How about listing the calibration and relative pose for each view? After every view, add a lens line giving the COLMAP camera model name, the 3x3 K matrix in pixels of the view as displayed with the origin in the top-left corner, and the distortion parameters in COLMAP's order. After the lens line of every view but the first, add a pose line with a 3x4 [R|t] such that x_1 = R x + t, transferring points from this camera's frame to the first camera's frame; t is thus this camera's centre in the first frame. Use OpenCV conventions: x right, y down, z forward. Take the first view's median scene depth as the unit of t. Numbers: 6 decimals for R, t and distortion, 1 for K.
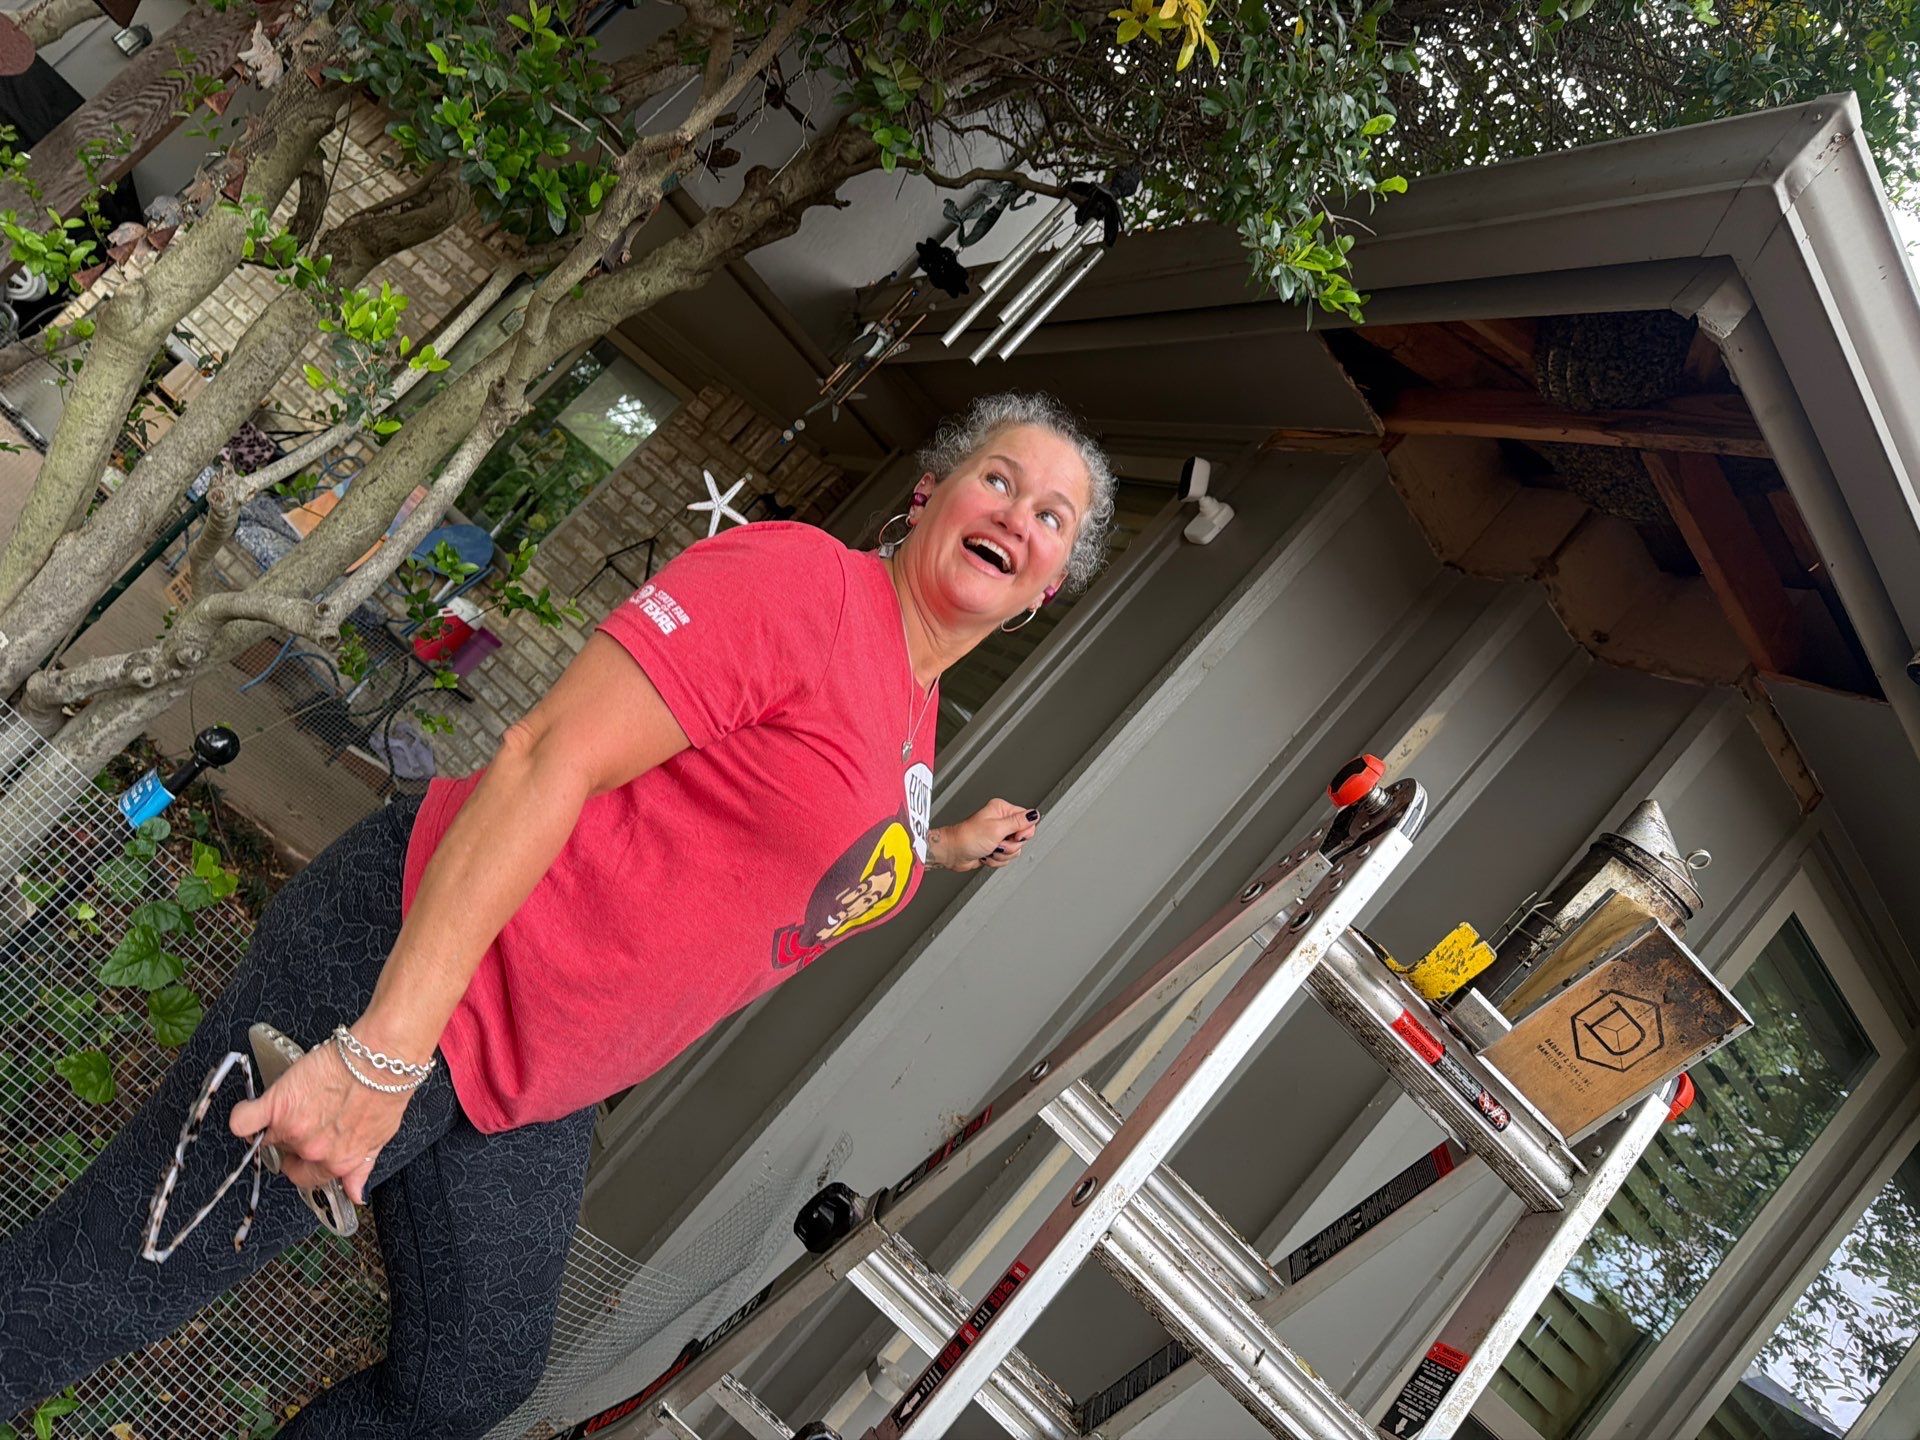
lens RADIAL K [[1333.1, 0, 960.0], [0, 1333.1, 720.0], [0, 0, 1]] dist [0.065335, -0.084865]
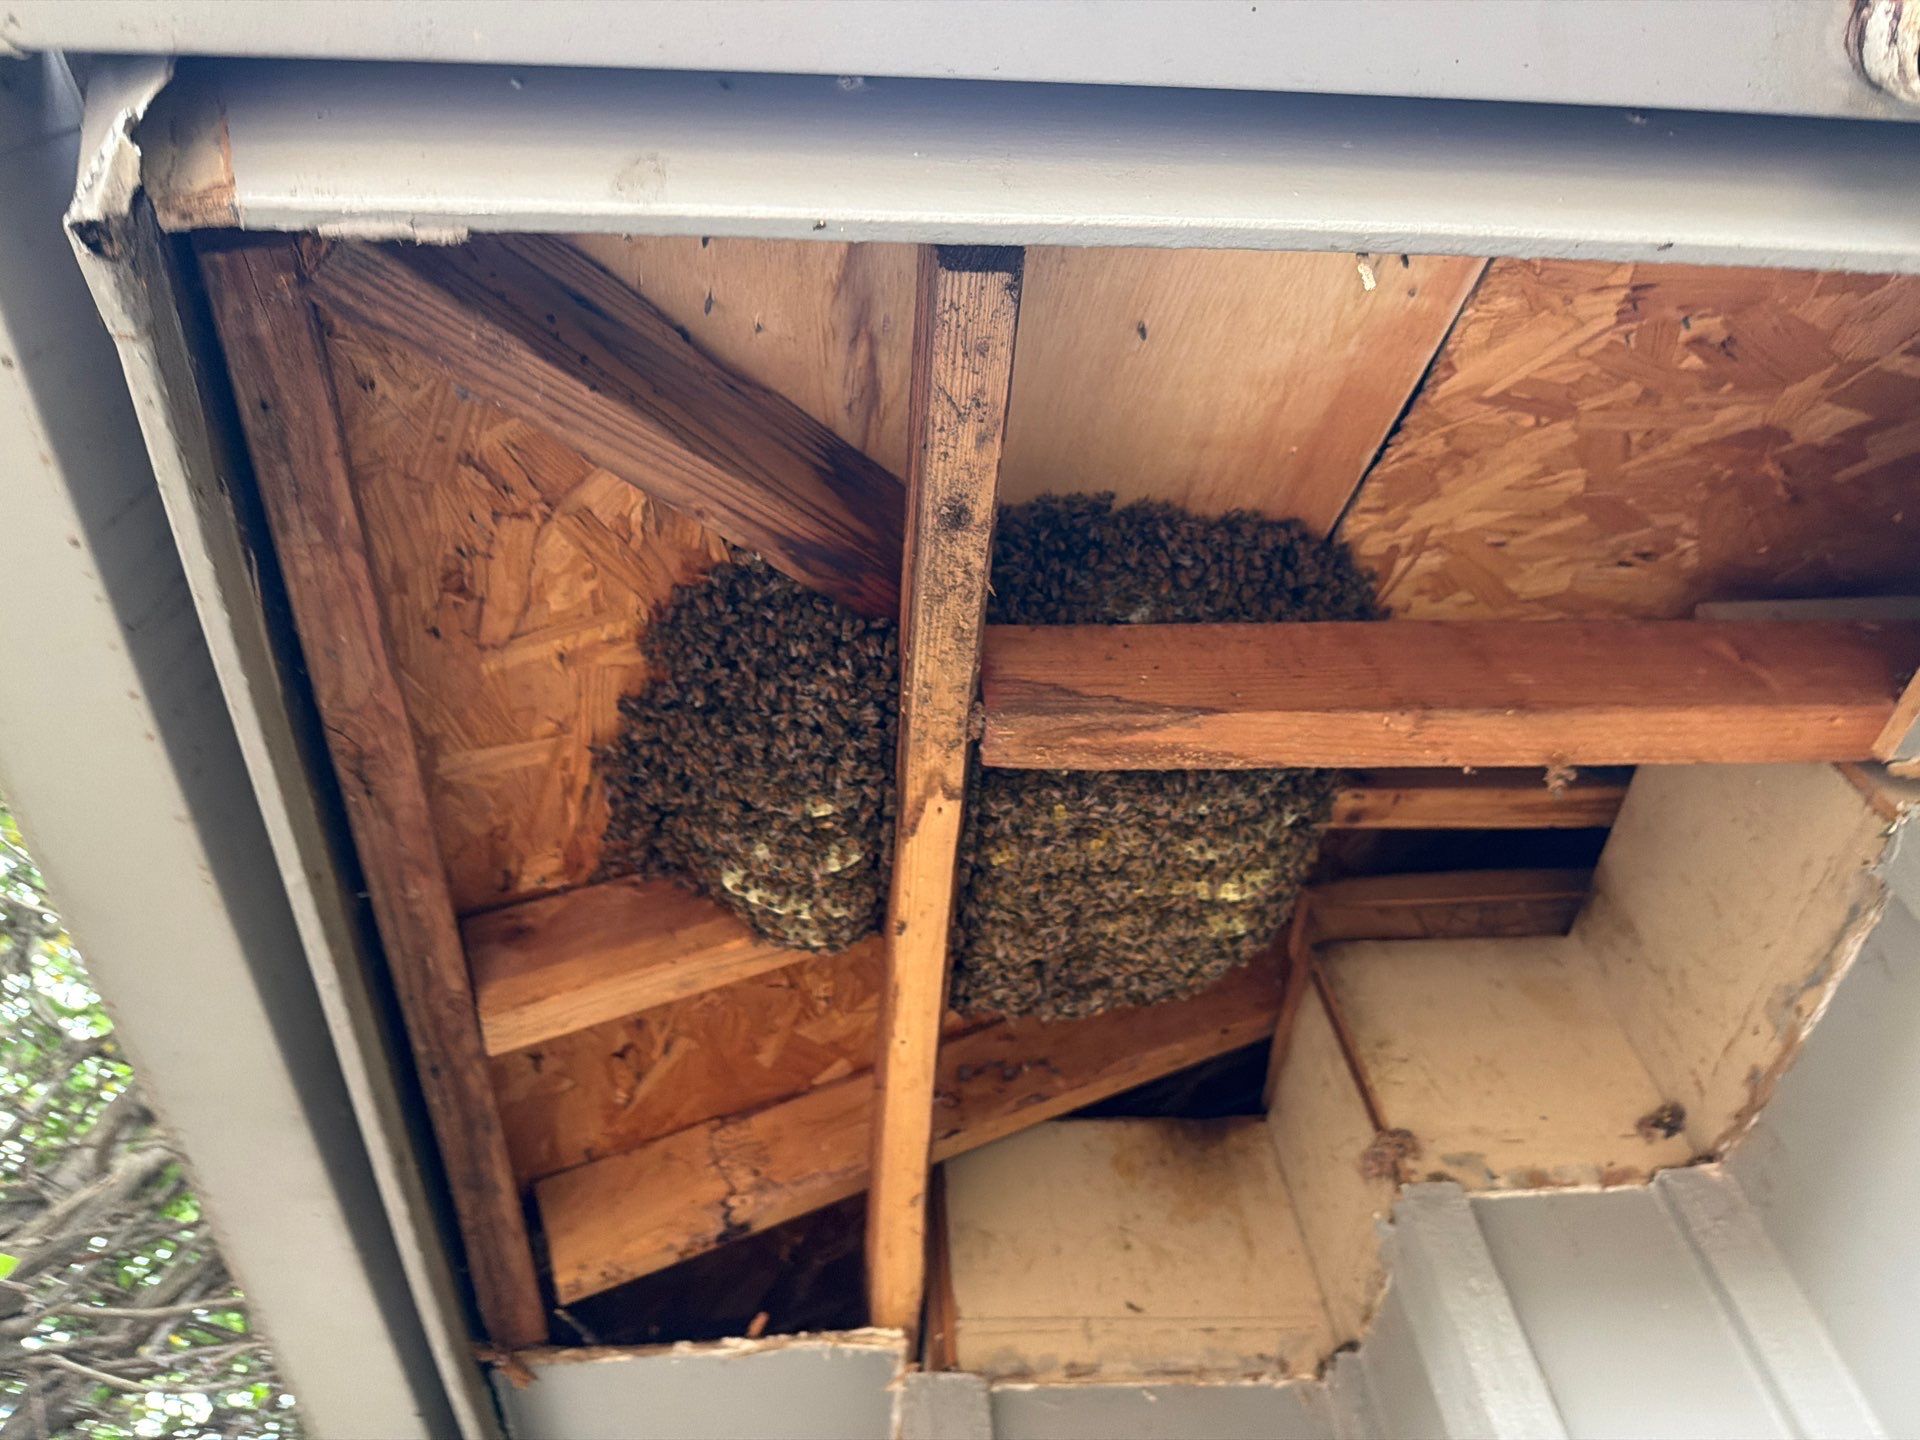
lens RADIAL K [[1333.1, 0, 960.0], [0, 1333.1, 720.0], [0, 0, 1]] dist [0.065335, -0.084865]
pose [[0.589133, -0.722677, 0.361470, 0.367182], [0.708052, 0.246156, -0.661868, 0.022395], [0.389338, 0.645867, 0.656712, 0.729625]]
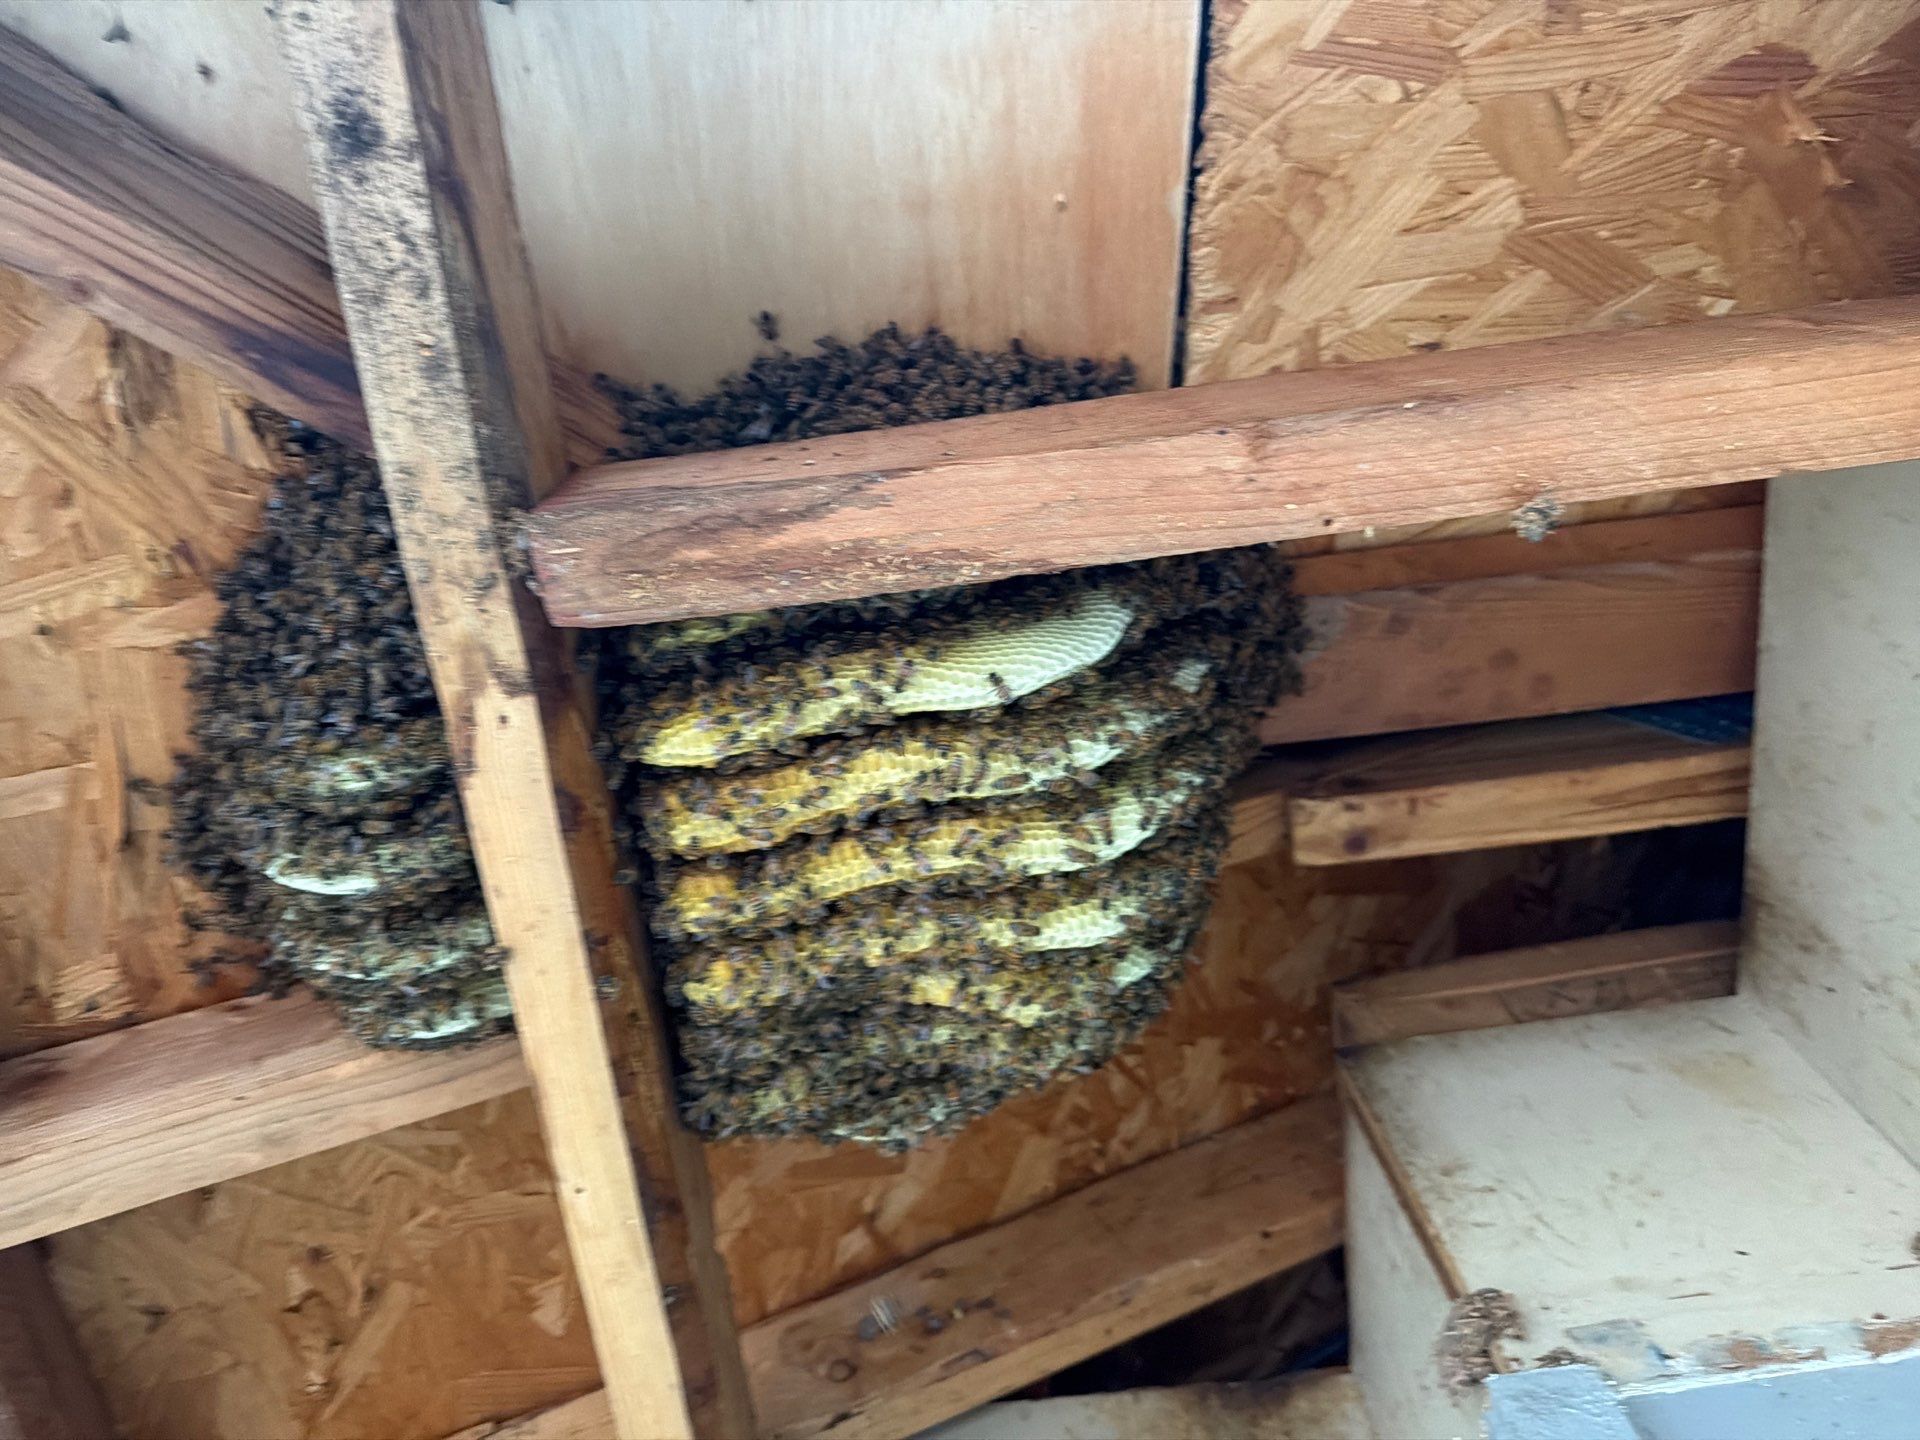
lens RADIAL K [[1322.7, 0, 960.0], [0, 1322.7, 720.0], [0, 0, 1]] dist [0.002188, -0.003638]
pose [[0.551645, -0.675899, 0.488721, 0.409623], [0.631988, -0.043664, -0.773747, 0.001819], [0.544314, 0.735699, 0.403073, 0.922456]]
